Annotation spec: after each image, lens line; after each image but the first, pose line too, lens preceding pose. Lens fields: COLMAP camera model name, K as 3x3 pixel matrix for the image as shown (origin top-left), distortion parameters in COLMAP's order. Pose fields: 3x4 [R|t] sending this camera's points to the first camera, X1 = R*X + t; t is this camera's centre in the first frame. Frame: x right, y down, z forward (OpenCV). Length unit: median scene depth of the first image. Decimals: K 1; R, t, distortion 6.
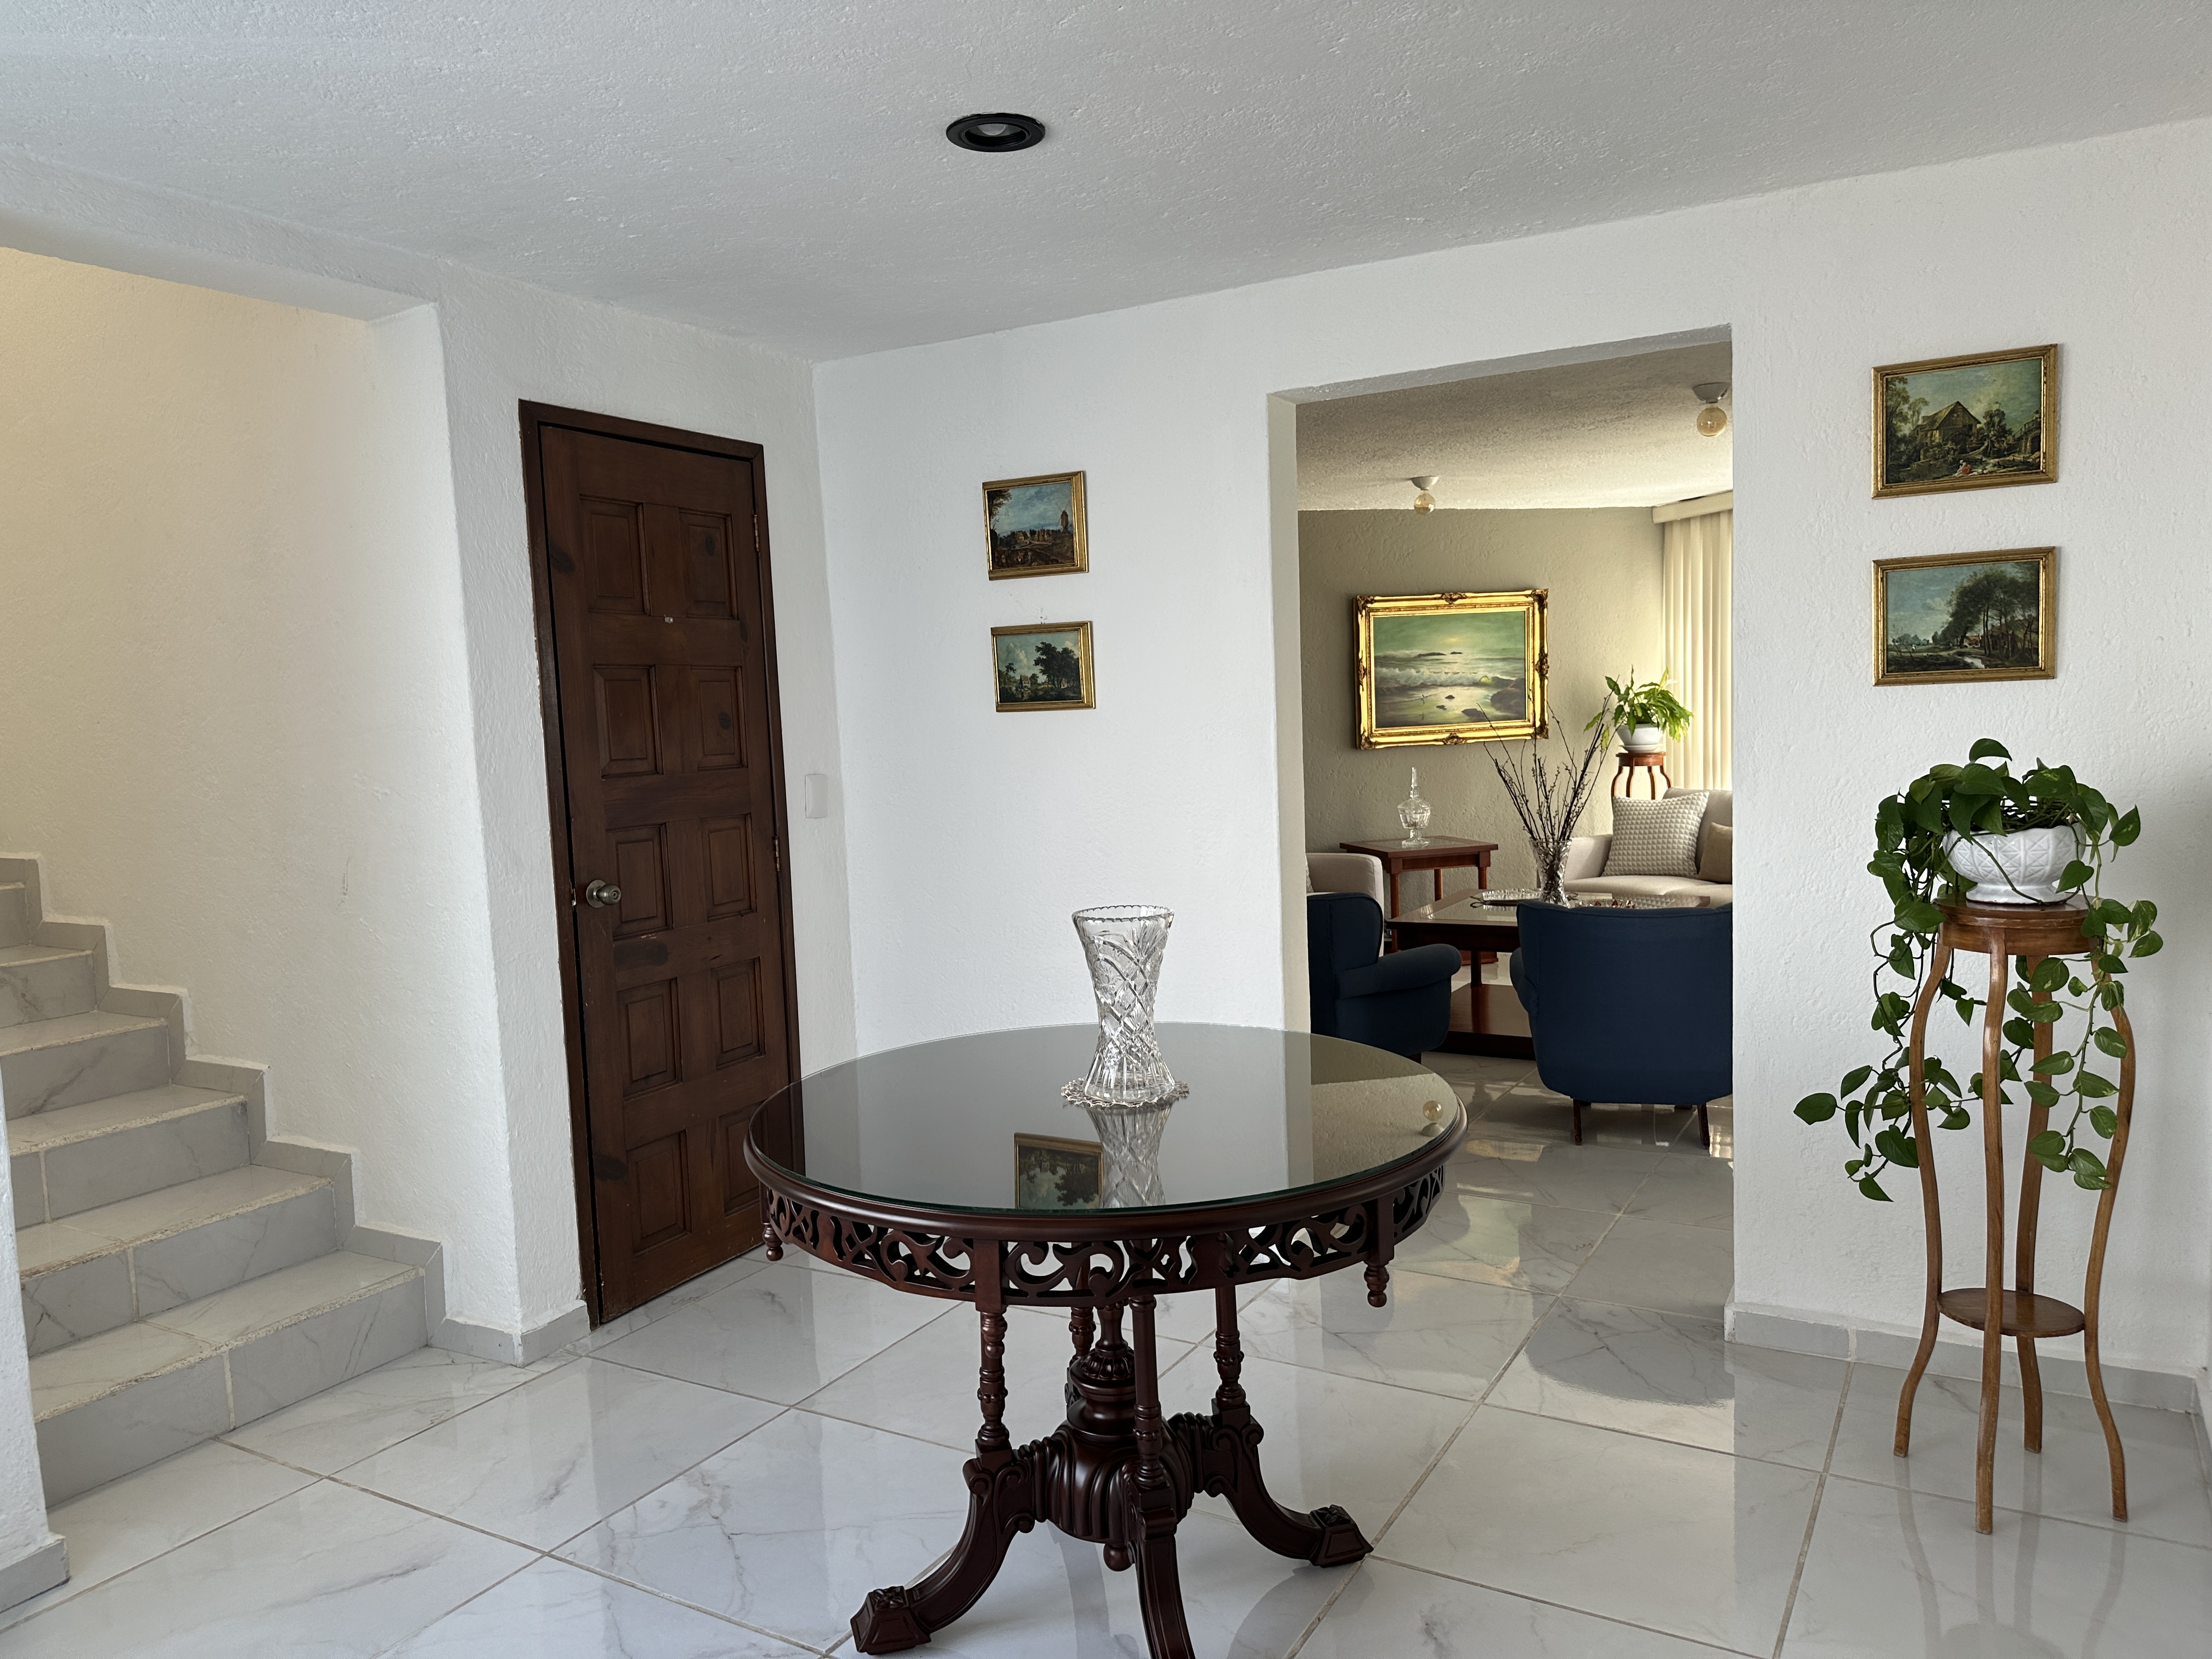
lens RADIAL K [[1547.0, 0, 1056.5], [0, 1547.0, 851.5], [0, 0, 1]] dist [0.083946, -0.087112]
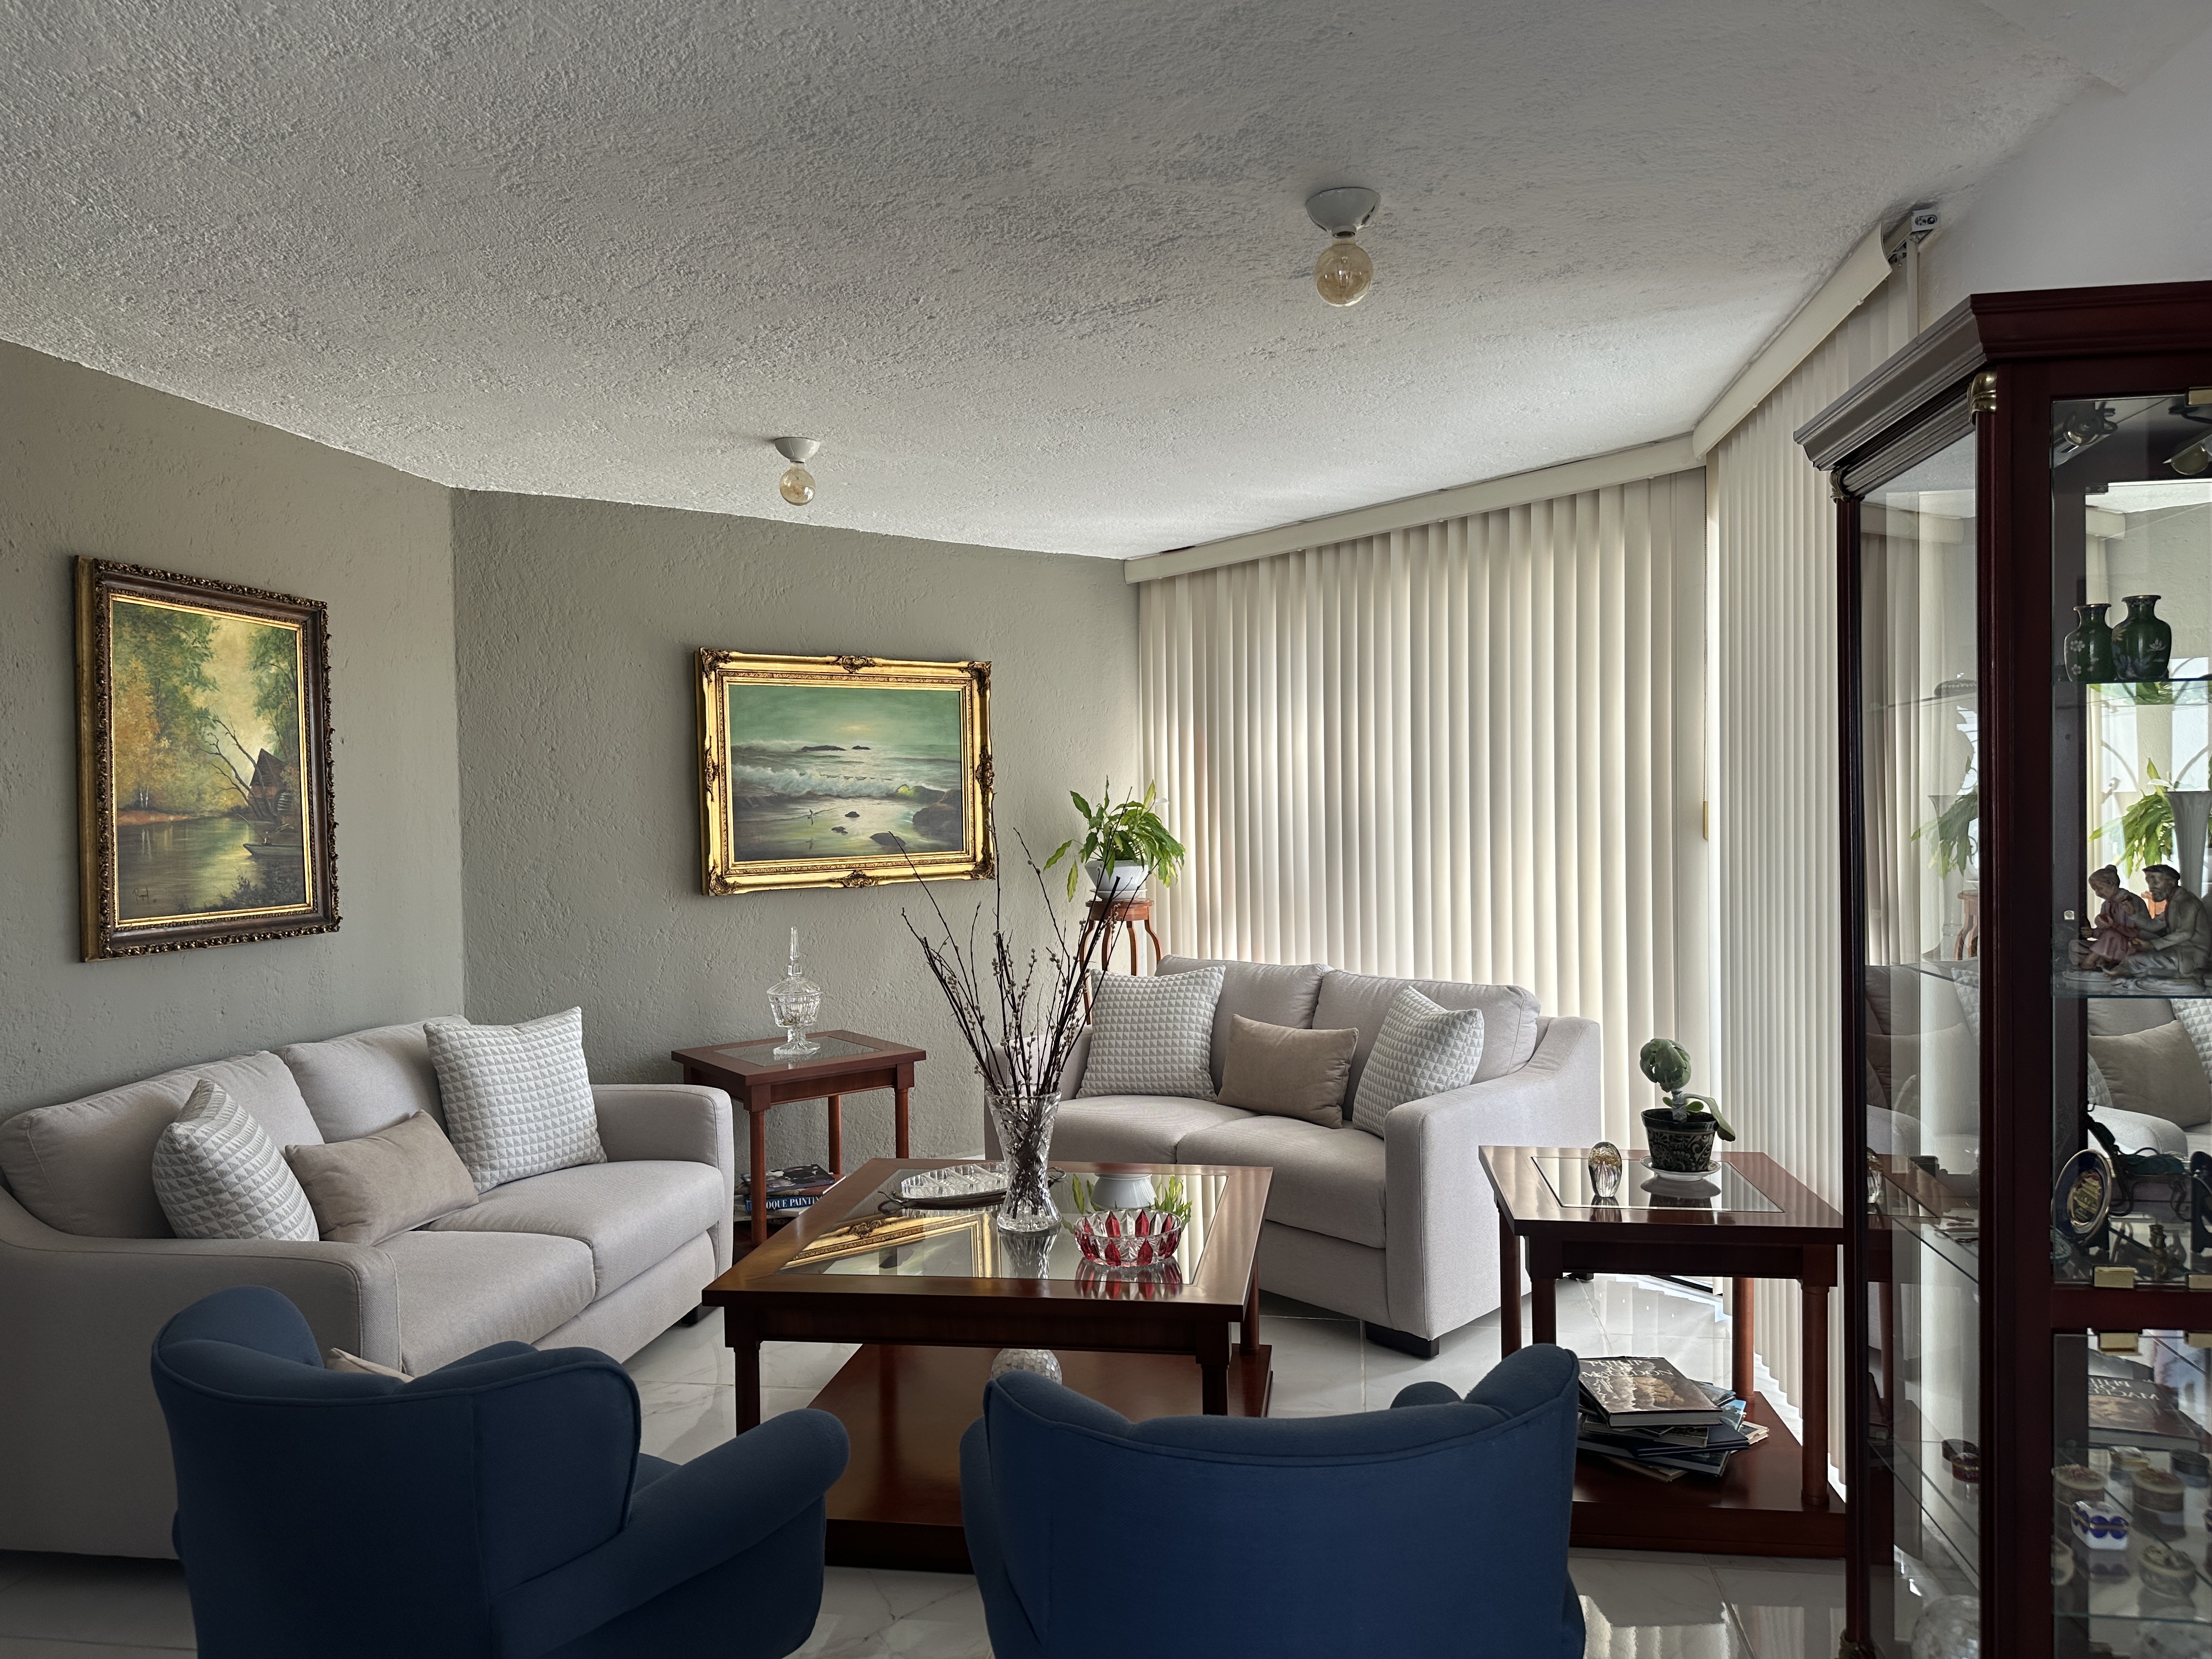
lens RADIAL K [[1547.0, 0, 1112.0], [0, 1547.0, 845.4], [0, 0, 1]] dist [0.083946, -0.087112]
pose [[0.920552, 0.014454, 0.390352, 0.102644], [0.014401, 0.997380, -0.070891, -0.039914], [-0.390354, 0.070880, 0.917932, 0.372084]]
